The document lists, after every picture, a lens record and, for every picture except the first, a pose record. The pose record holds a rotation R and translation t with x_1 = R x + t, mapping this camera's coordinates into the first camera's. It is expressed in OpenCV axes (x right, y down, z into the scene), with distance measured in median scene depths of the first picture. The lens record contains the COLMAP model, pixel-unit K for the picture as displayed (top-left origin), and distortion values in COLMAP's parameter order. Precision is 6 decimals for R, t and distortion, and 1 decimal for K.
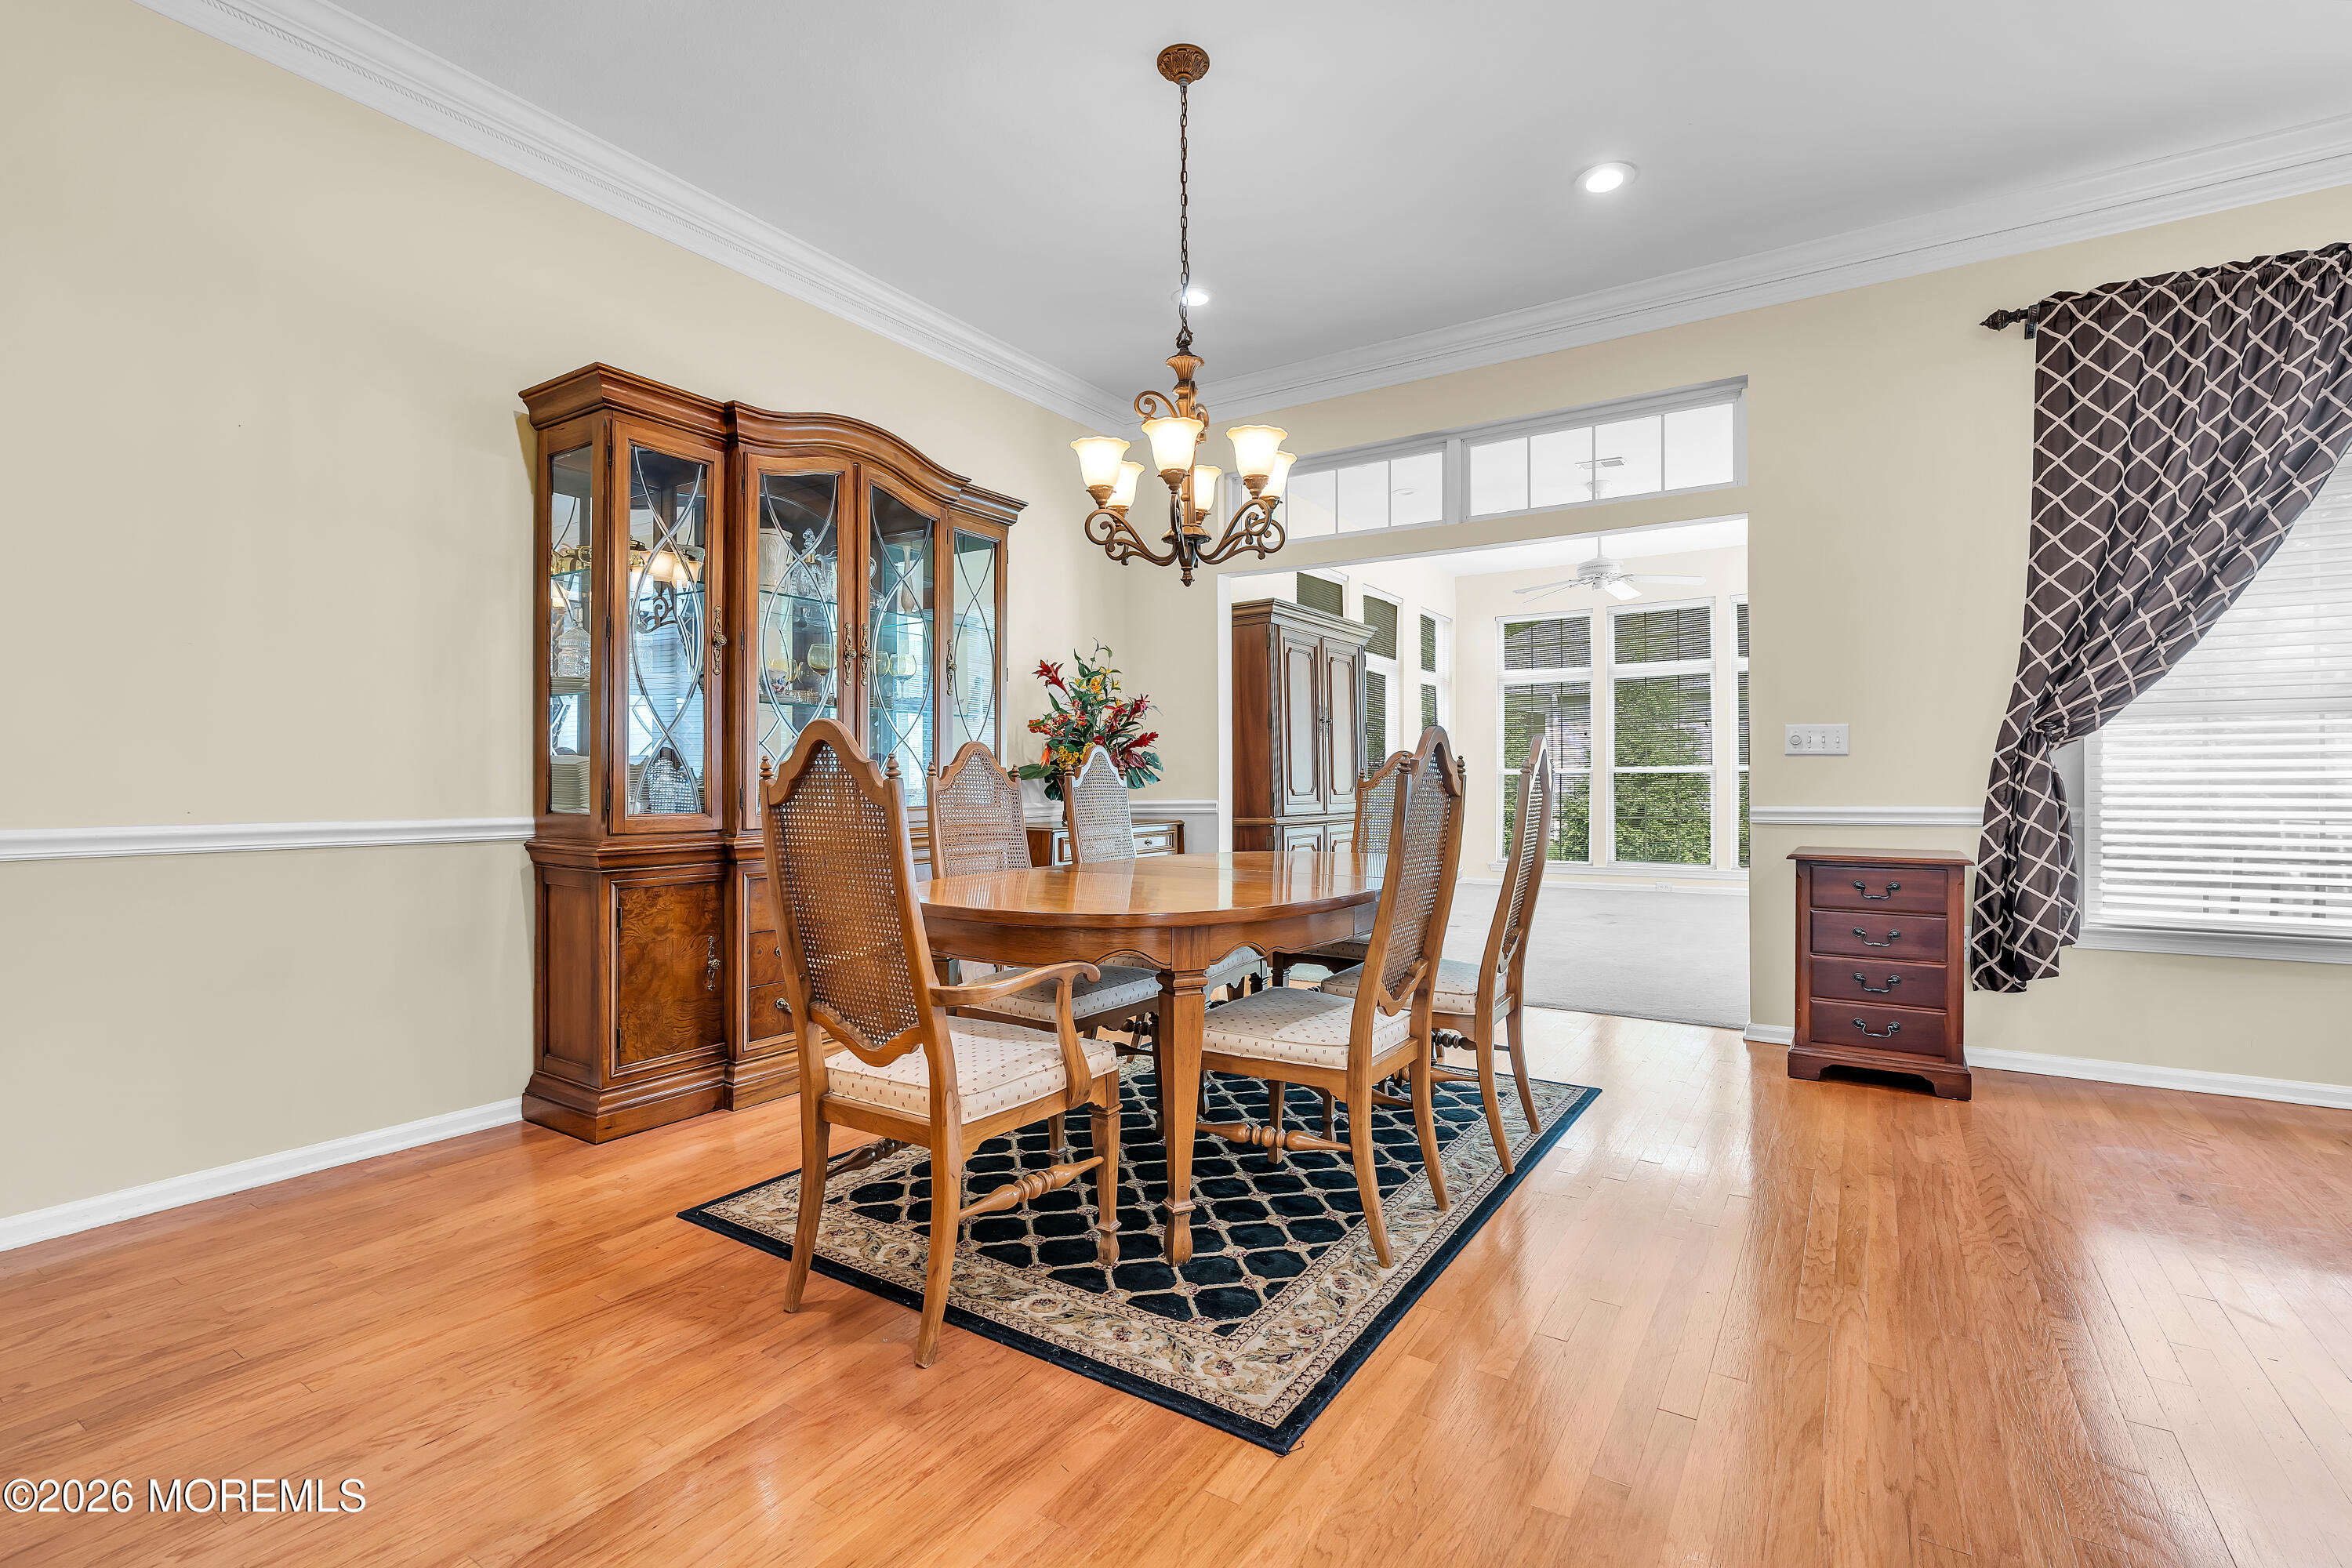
lens RADIAL K [[1058.2, 0, 1169.2], [0, 1058.2, 778.6], [0, 0, 1]] dist [-0.009618, 0.003178]
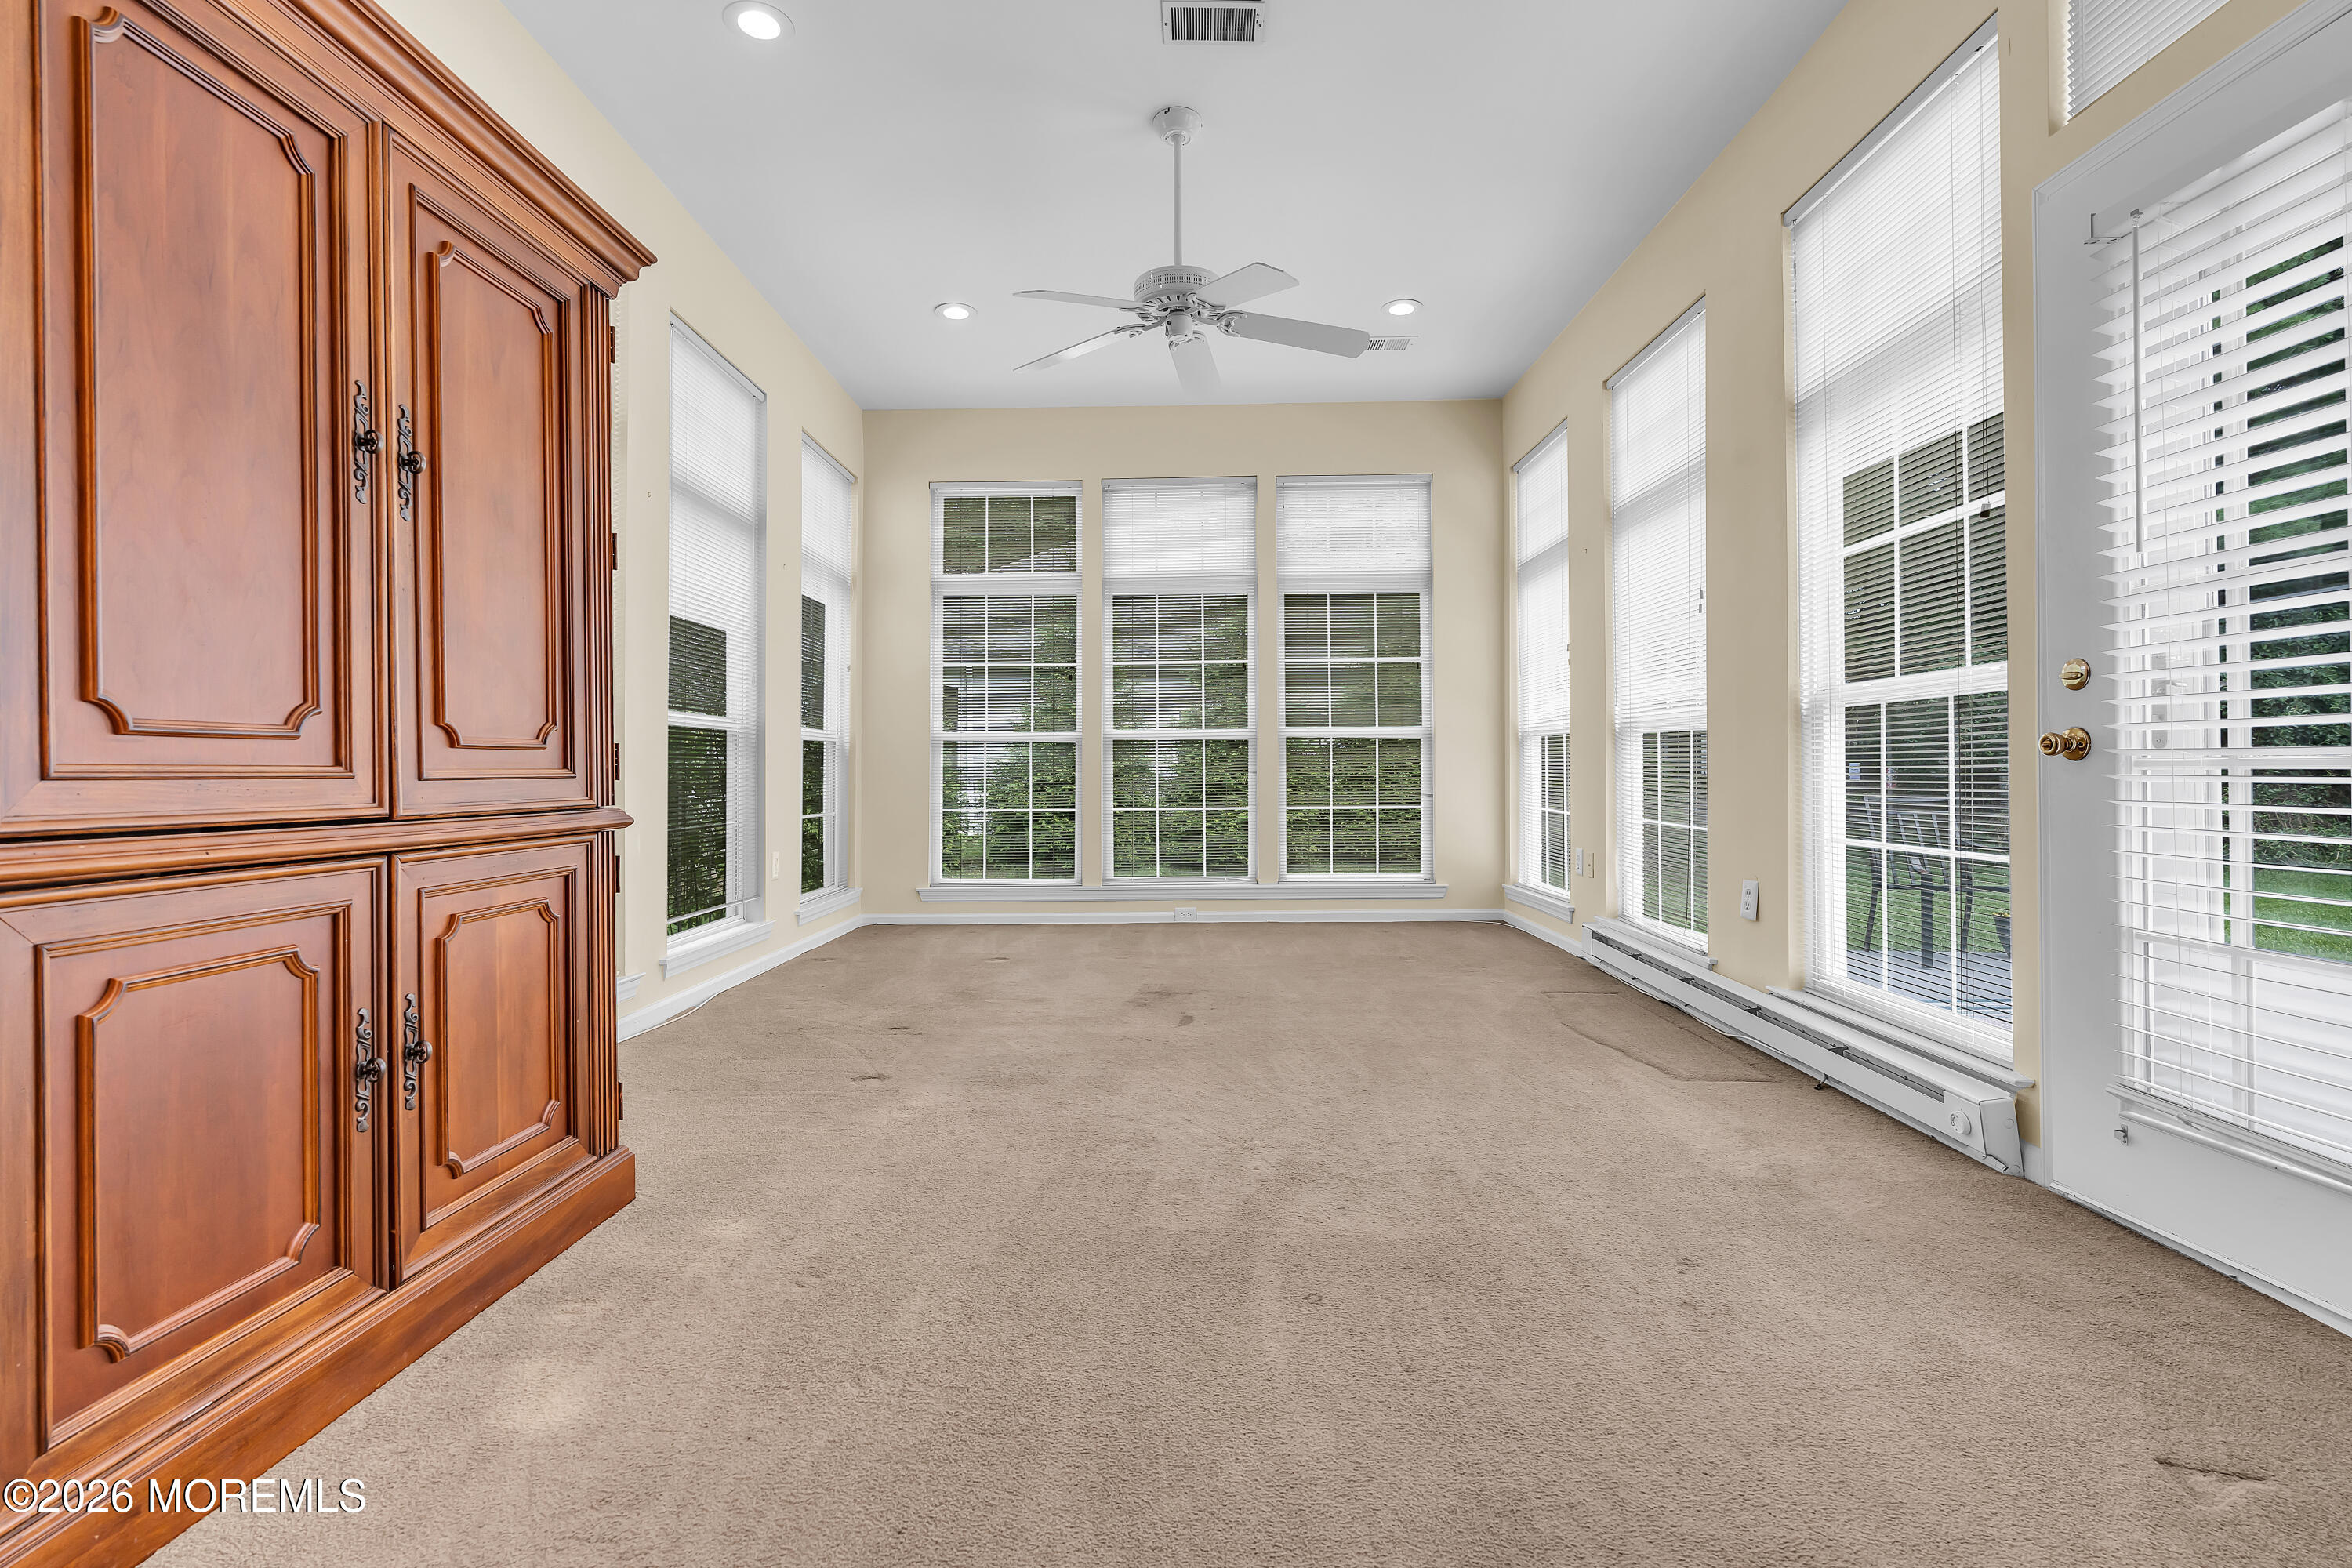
lens RADIAL K [[1064.3, 0, 1173.7], [0, 1064.3, 762.6], [0, 0, 1]] dist [-0.009373, 0.003017]
pose [[0.847784, -0.002625, 0.530335, 0.306789], [0.006115, 0.999970, -0.004826, 0.038567], [-0.530307, 0.007334, 0.847774, 1.215129]]
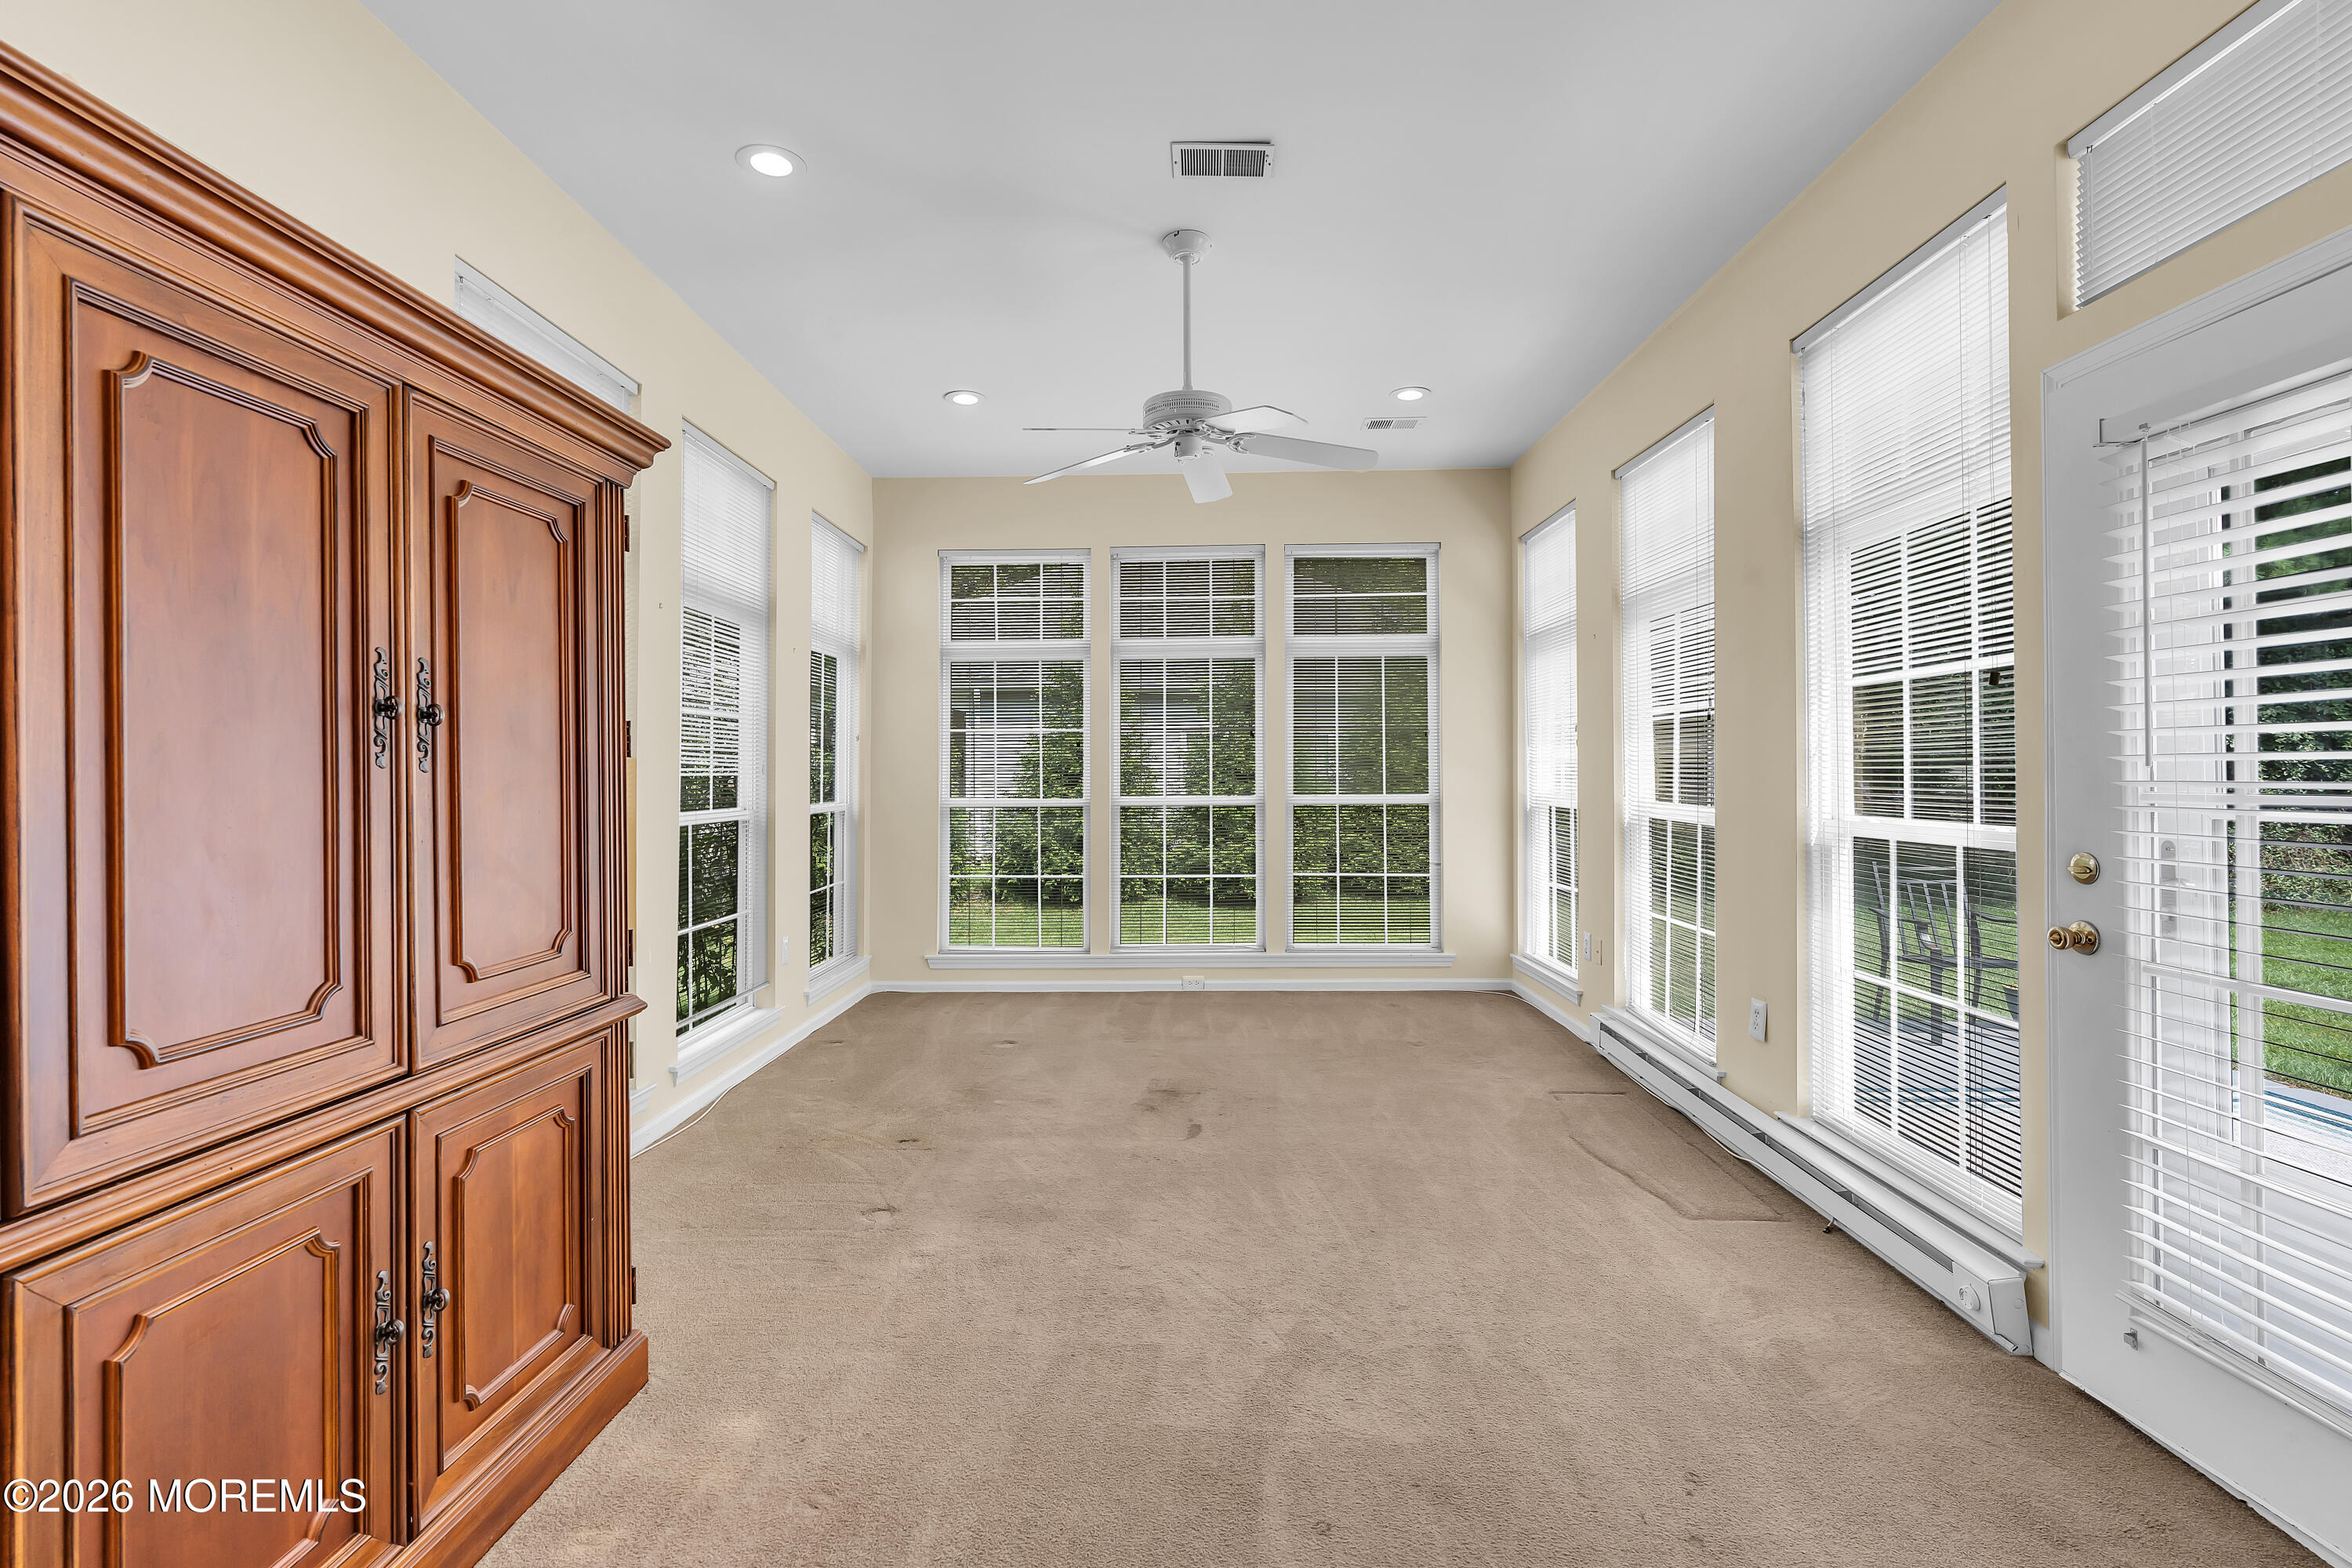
lens RADIAL K [[1064.1, 0, 1174.8], [0, 1064.1, 763.3], [0, 0, 1]] dist [-0.009414, 0.003005]
pose [[0.850745, 0.000183, 0.525578, 0.303957], [0.004842, 0.999955, -0.008186, -0.070346], [-0.525556, 0.009509, 0.850706, 1.212378]]
